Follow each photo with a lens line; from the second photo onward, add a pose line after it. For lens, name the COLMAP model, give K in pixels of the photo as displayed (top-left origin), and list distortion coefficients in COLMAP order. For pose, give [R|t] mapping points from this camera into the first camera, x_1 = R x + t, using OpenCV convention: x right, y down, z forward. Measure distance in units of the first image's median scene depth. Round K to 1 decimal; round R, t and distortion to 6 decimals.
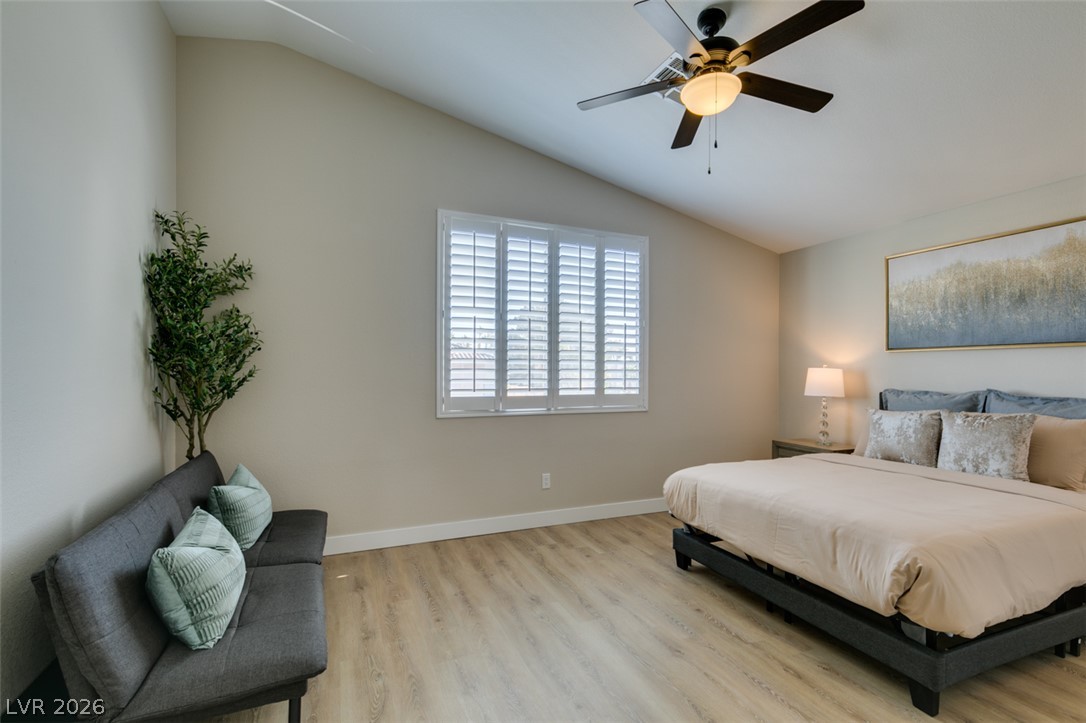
lens RADIAL K [[488.3, 0, 550.2], [0, 488.3, 366.1], [0, 0, 1]] dist [0.001801, 0.000465]
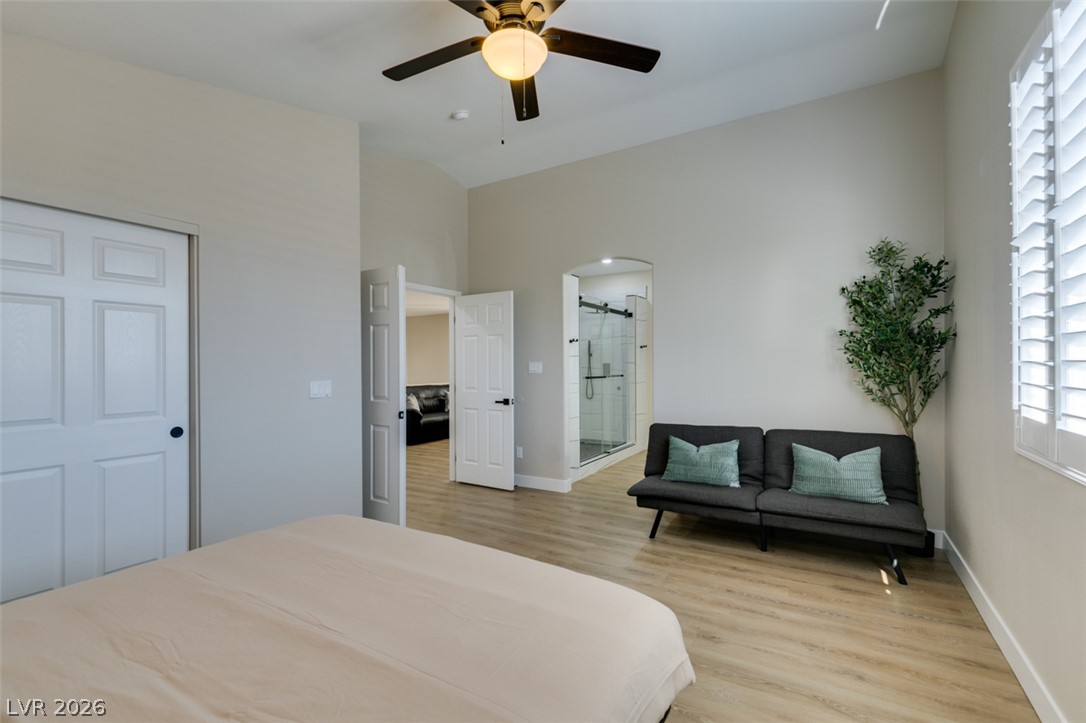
lens RADIAL K [[488.3, 0, 541.6], [0, 488.3, 360.5], [0, 0, 1]] dist [0.001801, 0.000465]
pose [[-0.813869, 0.005121, -0.581026, 0.500142], [0.013143, 0.999868, -0.009597, -0.003285], [0.580900, -0.015448, -0.813828, 1.081338]]
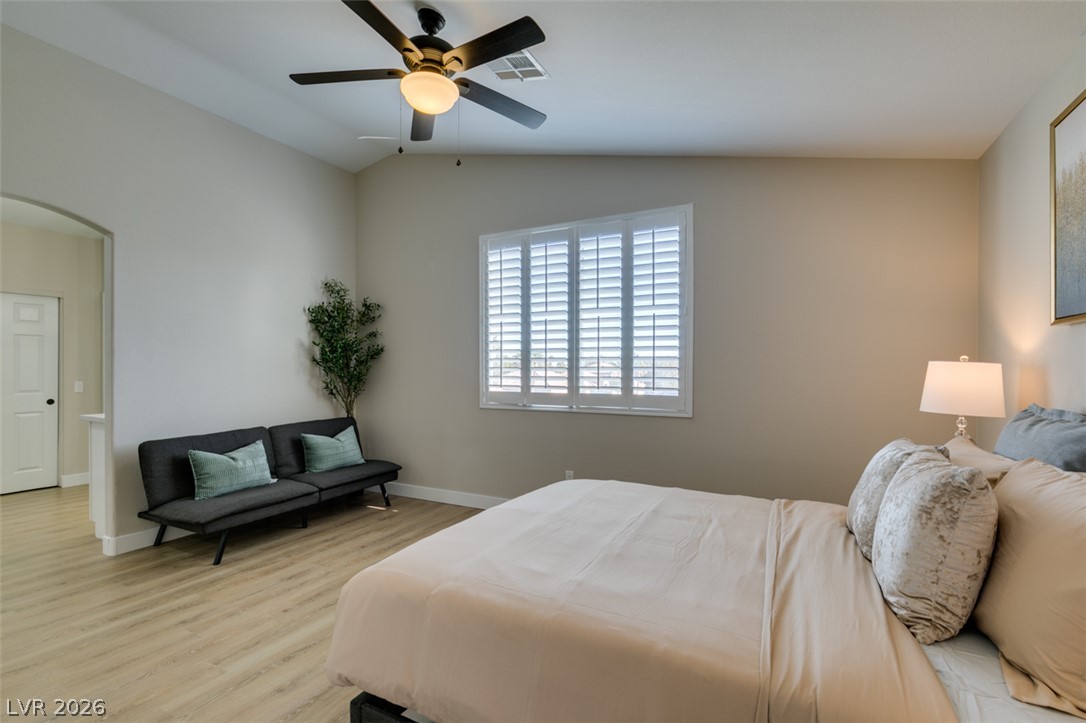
lens RADIAL K [[488.3, 0, 539.4], [0, 488.3, 367.9], [0, 0, 1]] dist [0.001801, 0.000465]
pose [[0.626850, -0.005907, -0.779118, 0.768399], [0.010462, 0.999945, 0.000837, 0.006215], [0.779070, -0.008676, 0.626877, 0.335593]]
